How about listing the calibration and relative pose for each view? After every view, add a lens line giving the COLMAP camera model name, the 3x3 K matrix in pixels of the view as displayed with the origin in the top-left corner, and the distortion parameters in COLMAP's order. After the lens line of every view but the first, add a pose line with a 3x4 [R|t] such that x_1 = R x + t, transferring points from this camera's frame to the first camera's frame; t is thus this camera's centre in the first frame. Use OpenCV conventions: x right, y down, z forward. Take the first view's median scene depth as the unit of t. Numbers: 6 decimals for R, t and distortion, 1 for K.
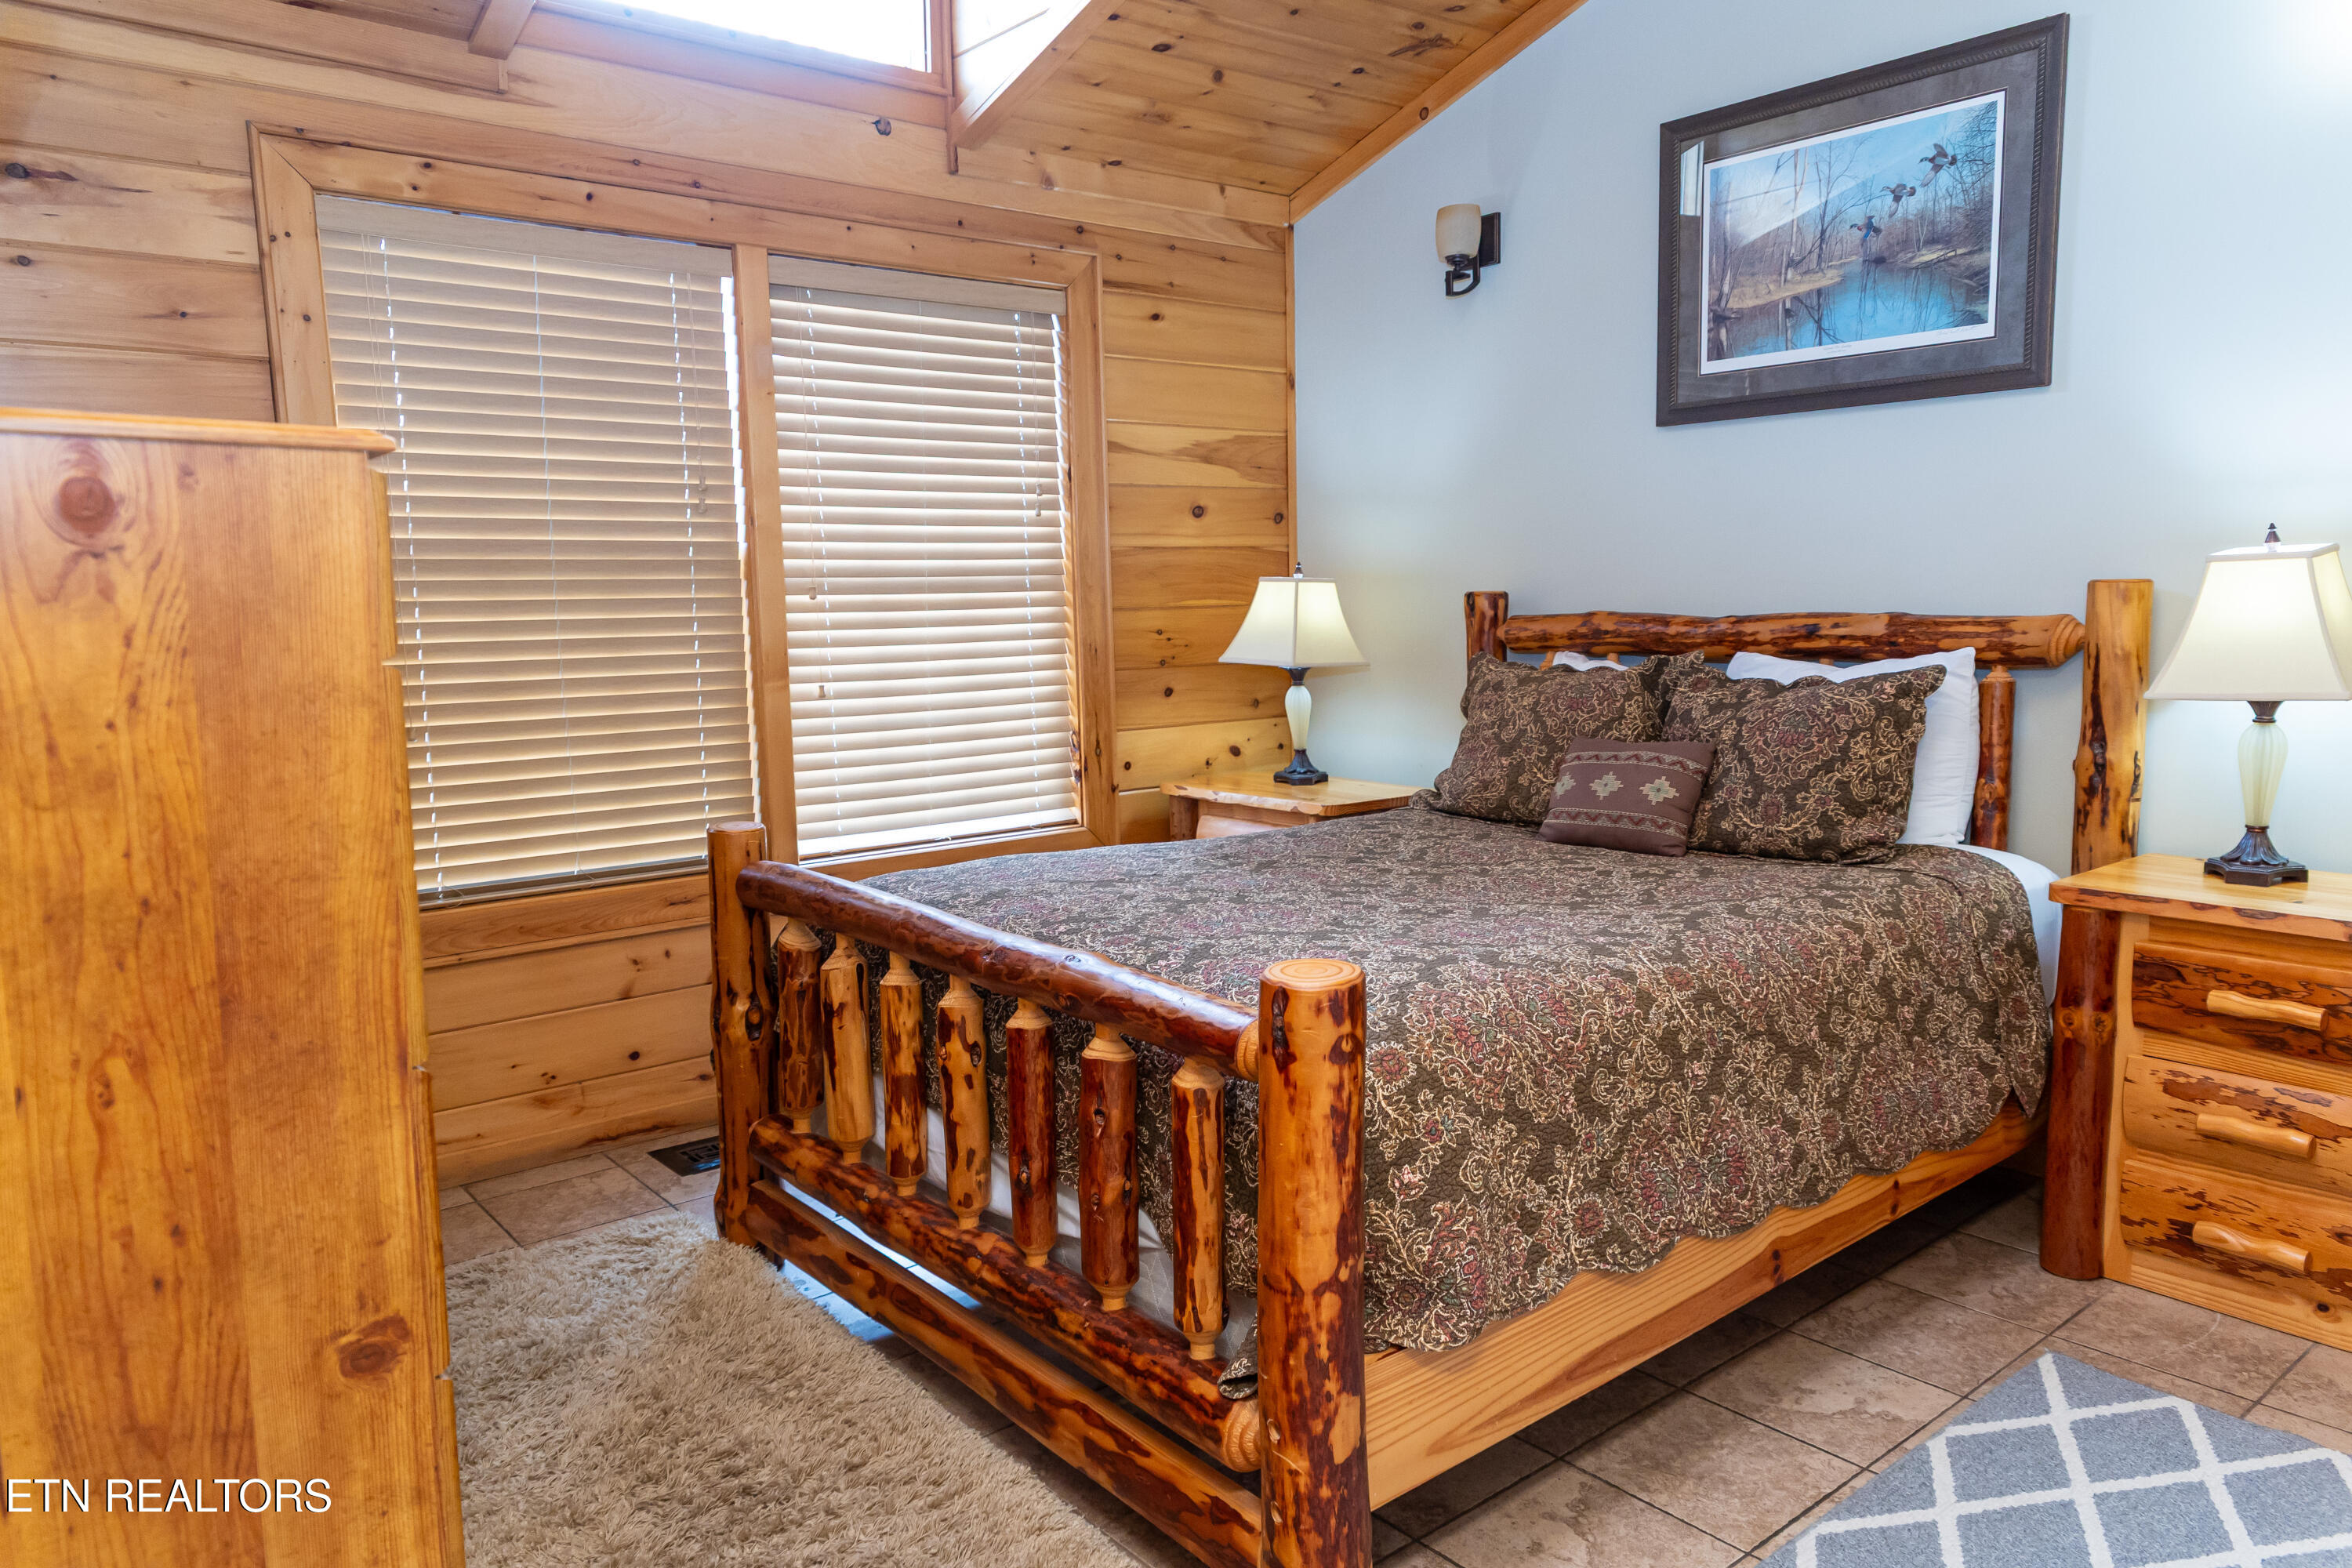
lens RADIAL K [[1576.9, 0, 1175.1], [0, 1576.9, 760.1], [0, 0, 1]] dist [-0.001205, 0.001142]
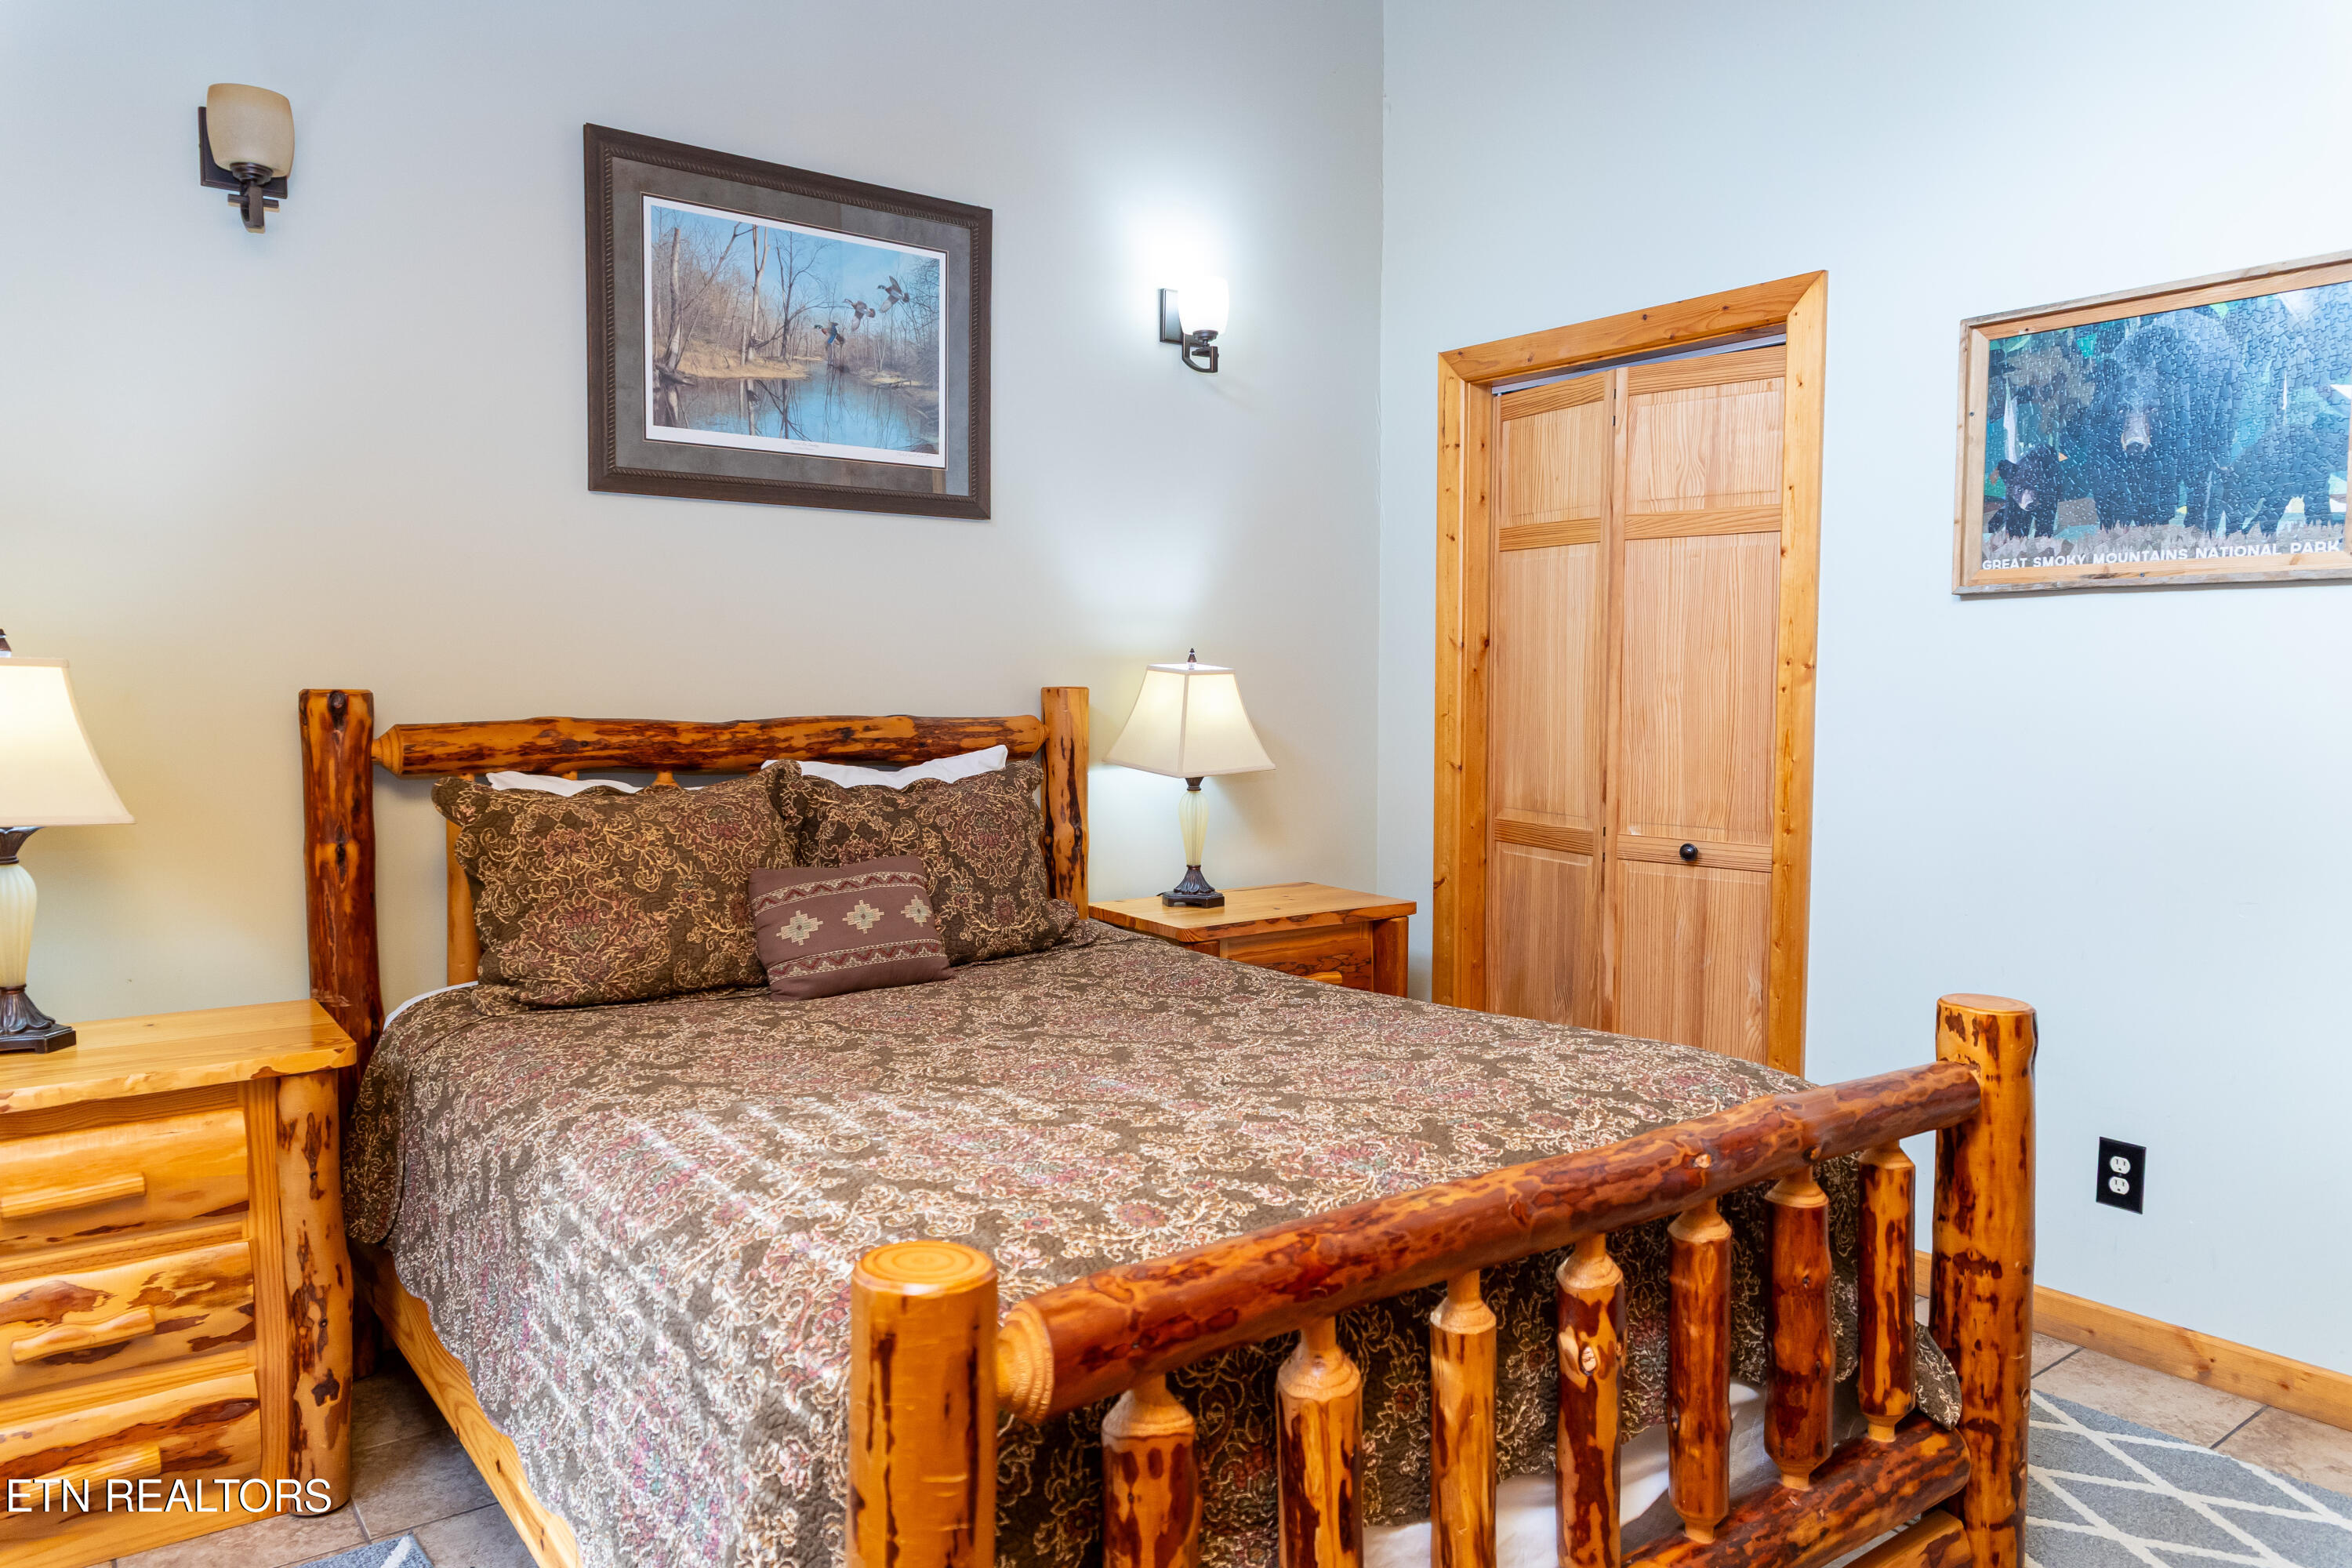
lens RADIAL K [[1576.9, 0, 1175.1], [0, 1576.9, 760.1], [0, 0, 1]] dist [-0.001205, 0.001142]
pose [[0.031291, -0.031296, 0.999020, -0.558026], [0.103046, 0.994285, 0.027920, -0.072793], [-0.994184, 0.102071, 0.034337, 0.769228]]
